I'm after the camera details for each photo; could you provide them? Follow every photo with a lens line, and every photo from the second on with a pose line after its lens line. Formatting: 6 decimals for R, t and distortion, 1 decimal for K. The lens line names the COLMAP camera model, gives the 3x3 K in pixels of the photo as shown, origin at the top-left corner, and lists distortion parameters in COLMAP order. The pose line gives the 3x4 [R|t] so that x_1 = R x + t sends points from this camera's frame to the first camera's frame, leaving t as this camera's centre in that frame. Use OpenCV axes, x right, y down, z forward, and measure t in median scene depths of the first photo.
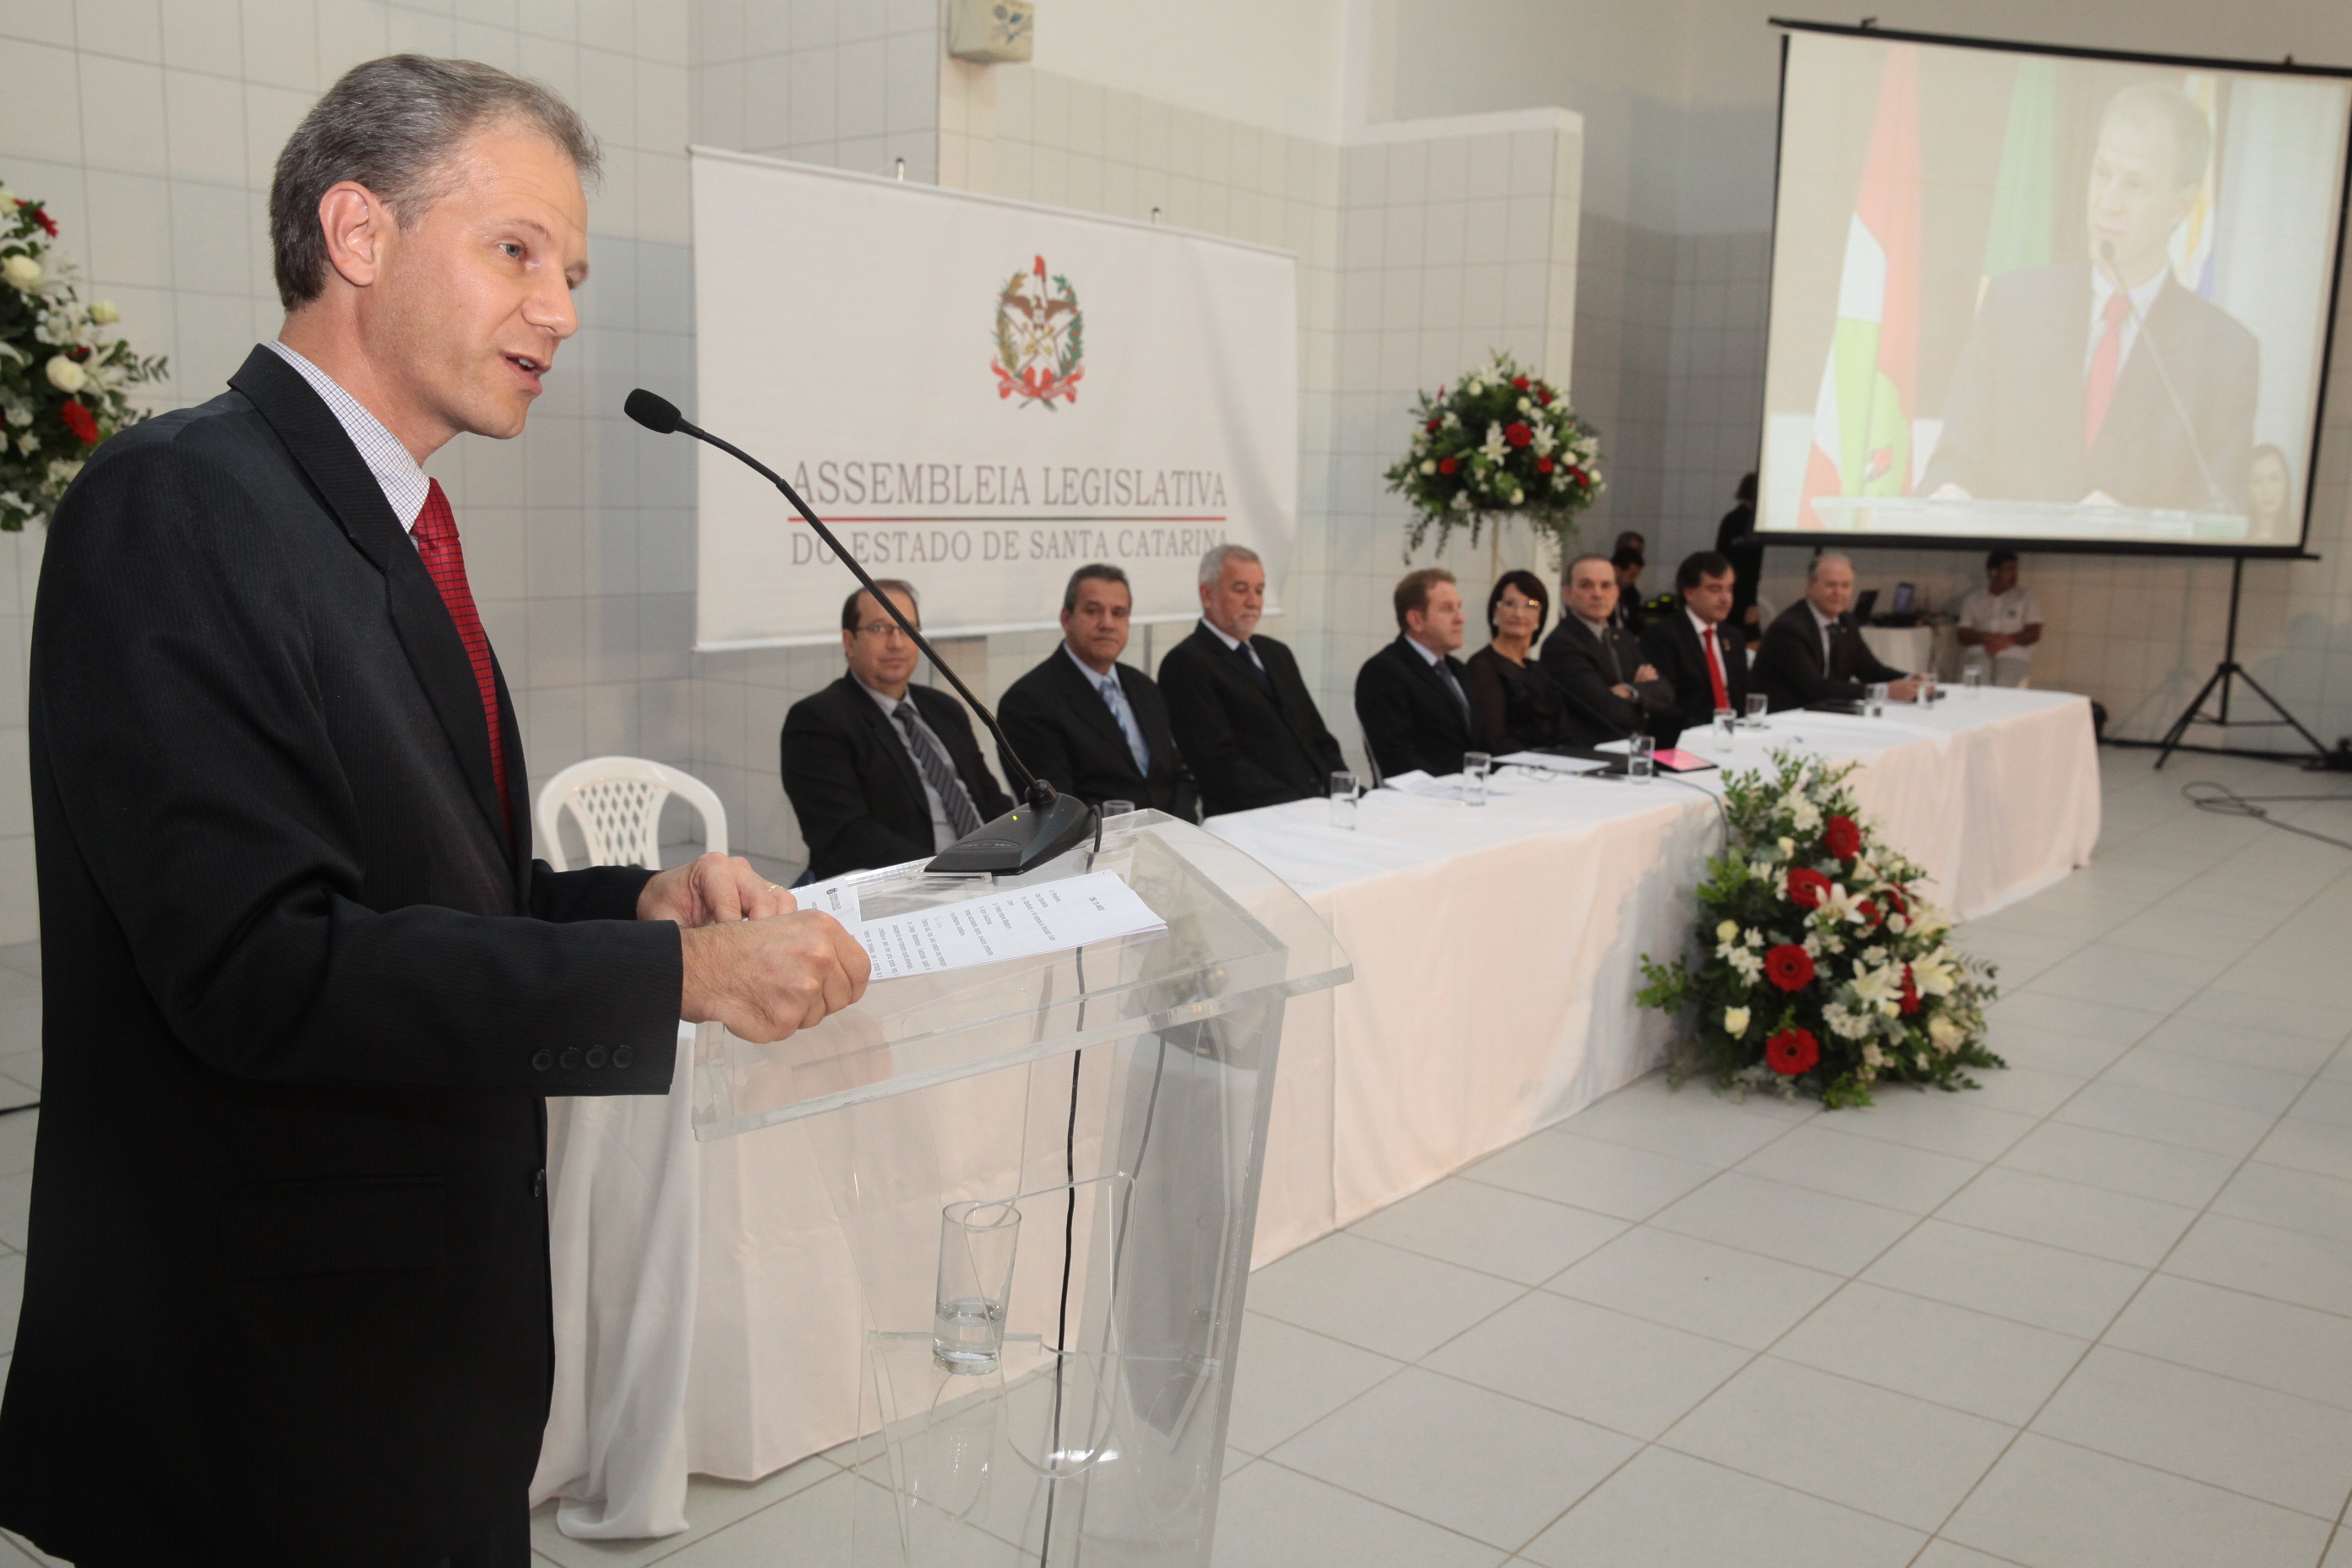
lens RADIAL K [[2035.3, 0, 1173.8], [0, 2035.3, 782.2], [0, 0, 1]] dist [-0.042666, 0.043011]
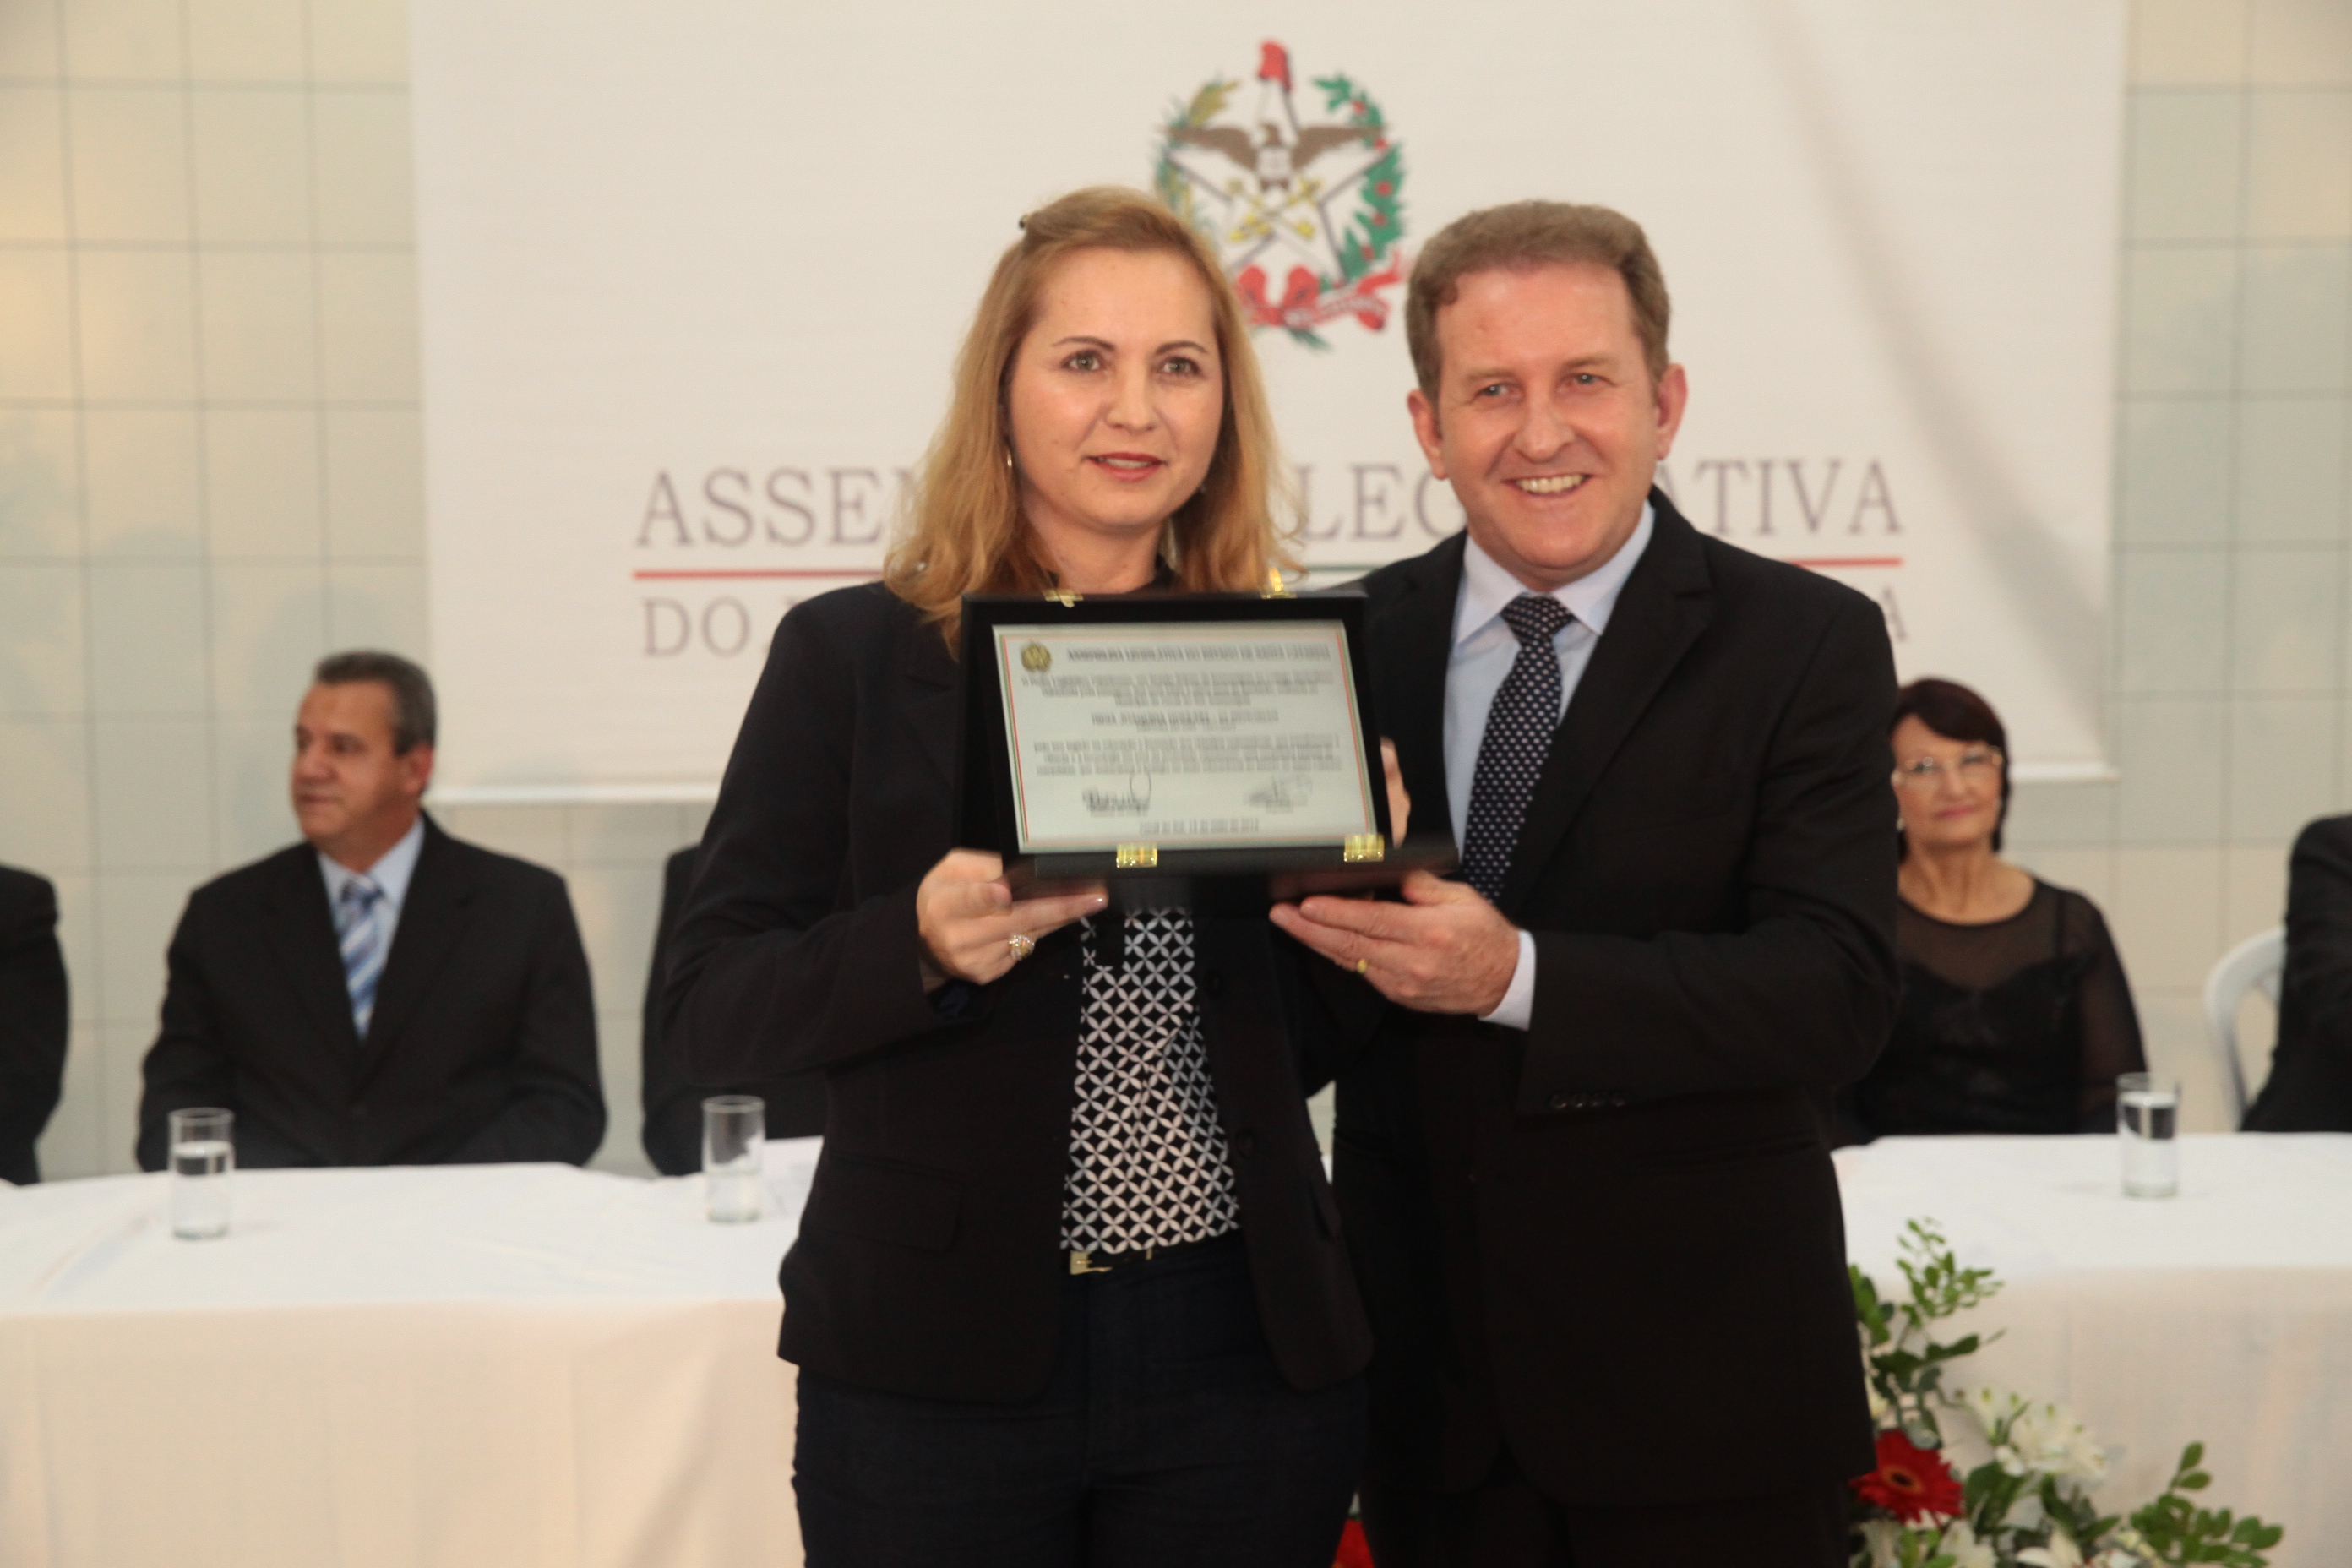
lens RADIAL K [[3495.9, 0, 1187.8], [0, 3495.9, 805.1], [0, 0, 1]] dist [0.139474, 0.000000]
pose [[0.672052, 0.040197, -0.739412, 0.565978], [-0.085904, 0.996016, -0.023932, -0.050632], [0.735504, 0.079602, 0.672828, 0.420493]]
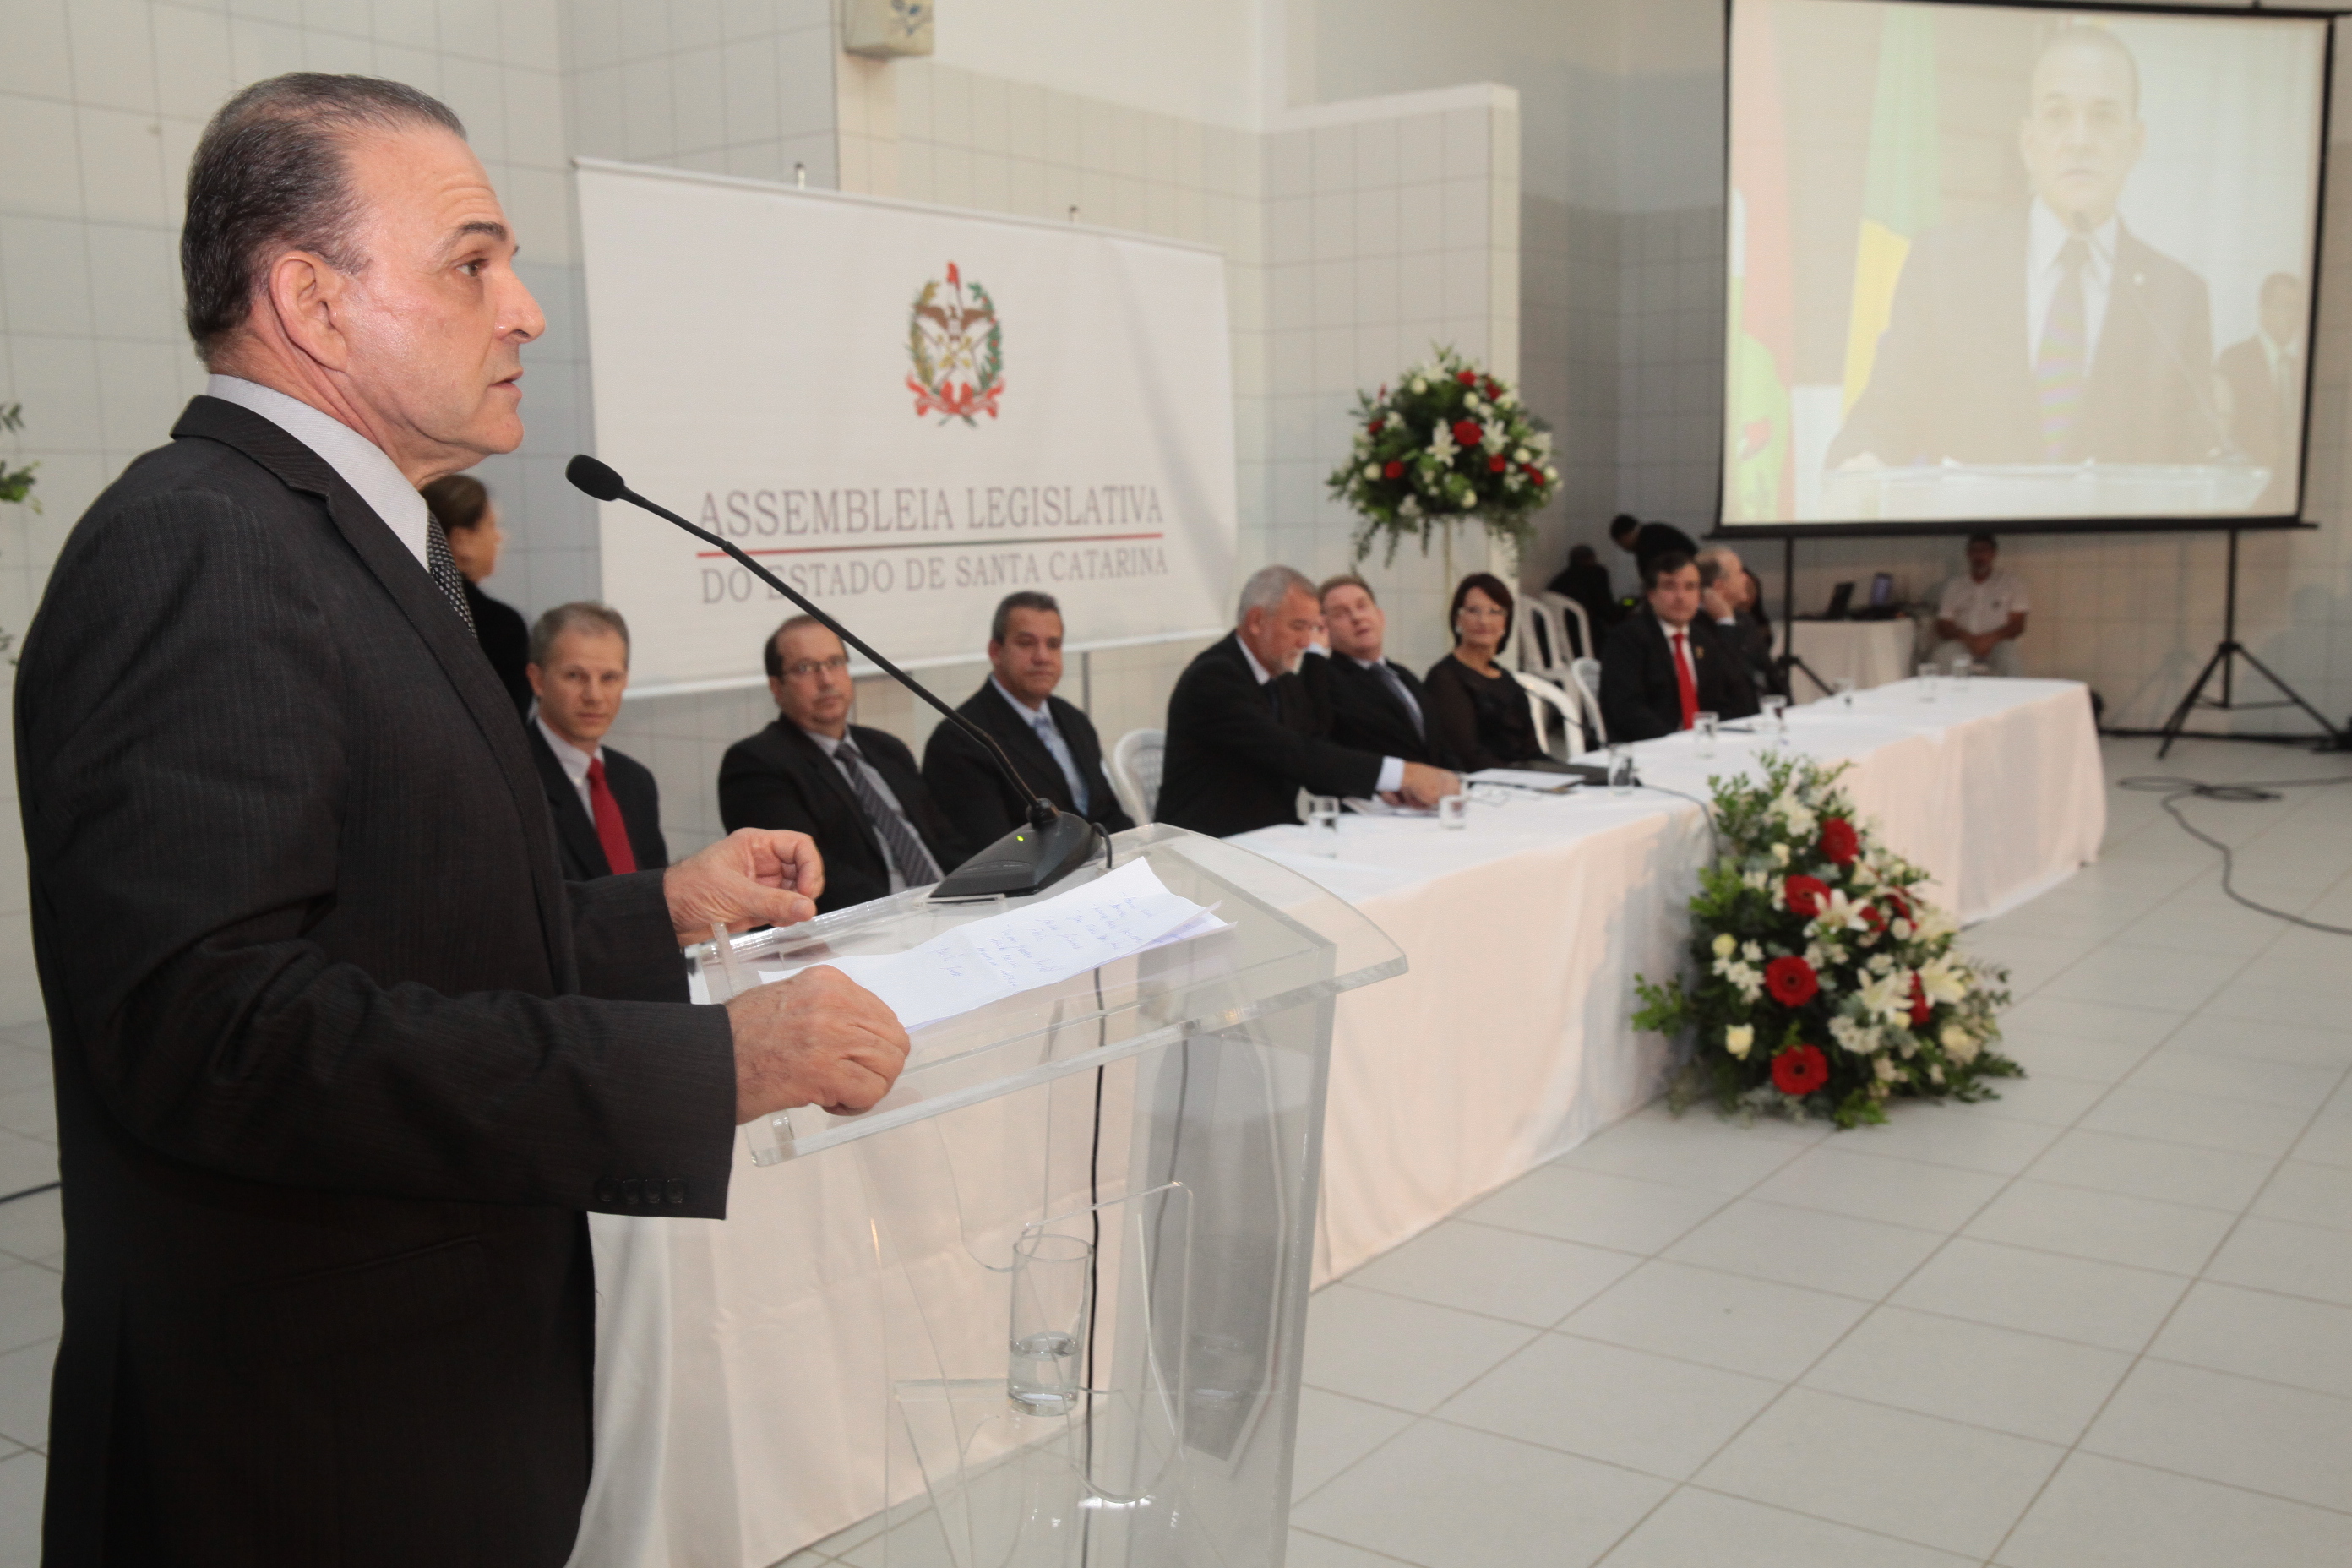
lens RADIAL K [[2210.7, 0, 1179.7], [0, 2210.7, 775.8], [0, 0, 1]] dist [-0.006714, 0.000000]
pose [[0.998213, -0.047178, 0.036673, -0.010145], [0.047996, 0.998611, -0.021748, 0.003629], [-0.035596, 0.023469, 0.999091, -0.014011]]
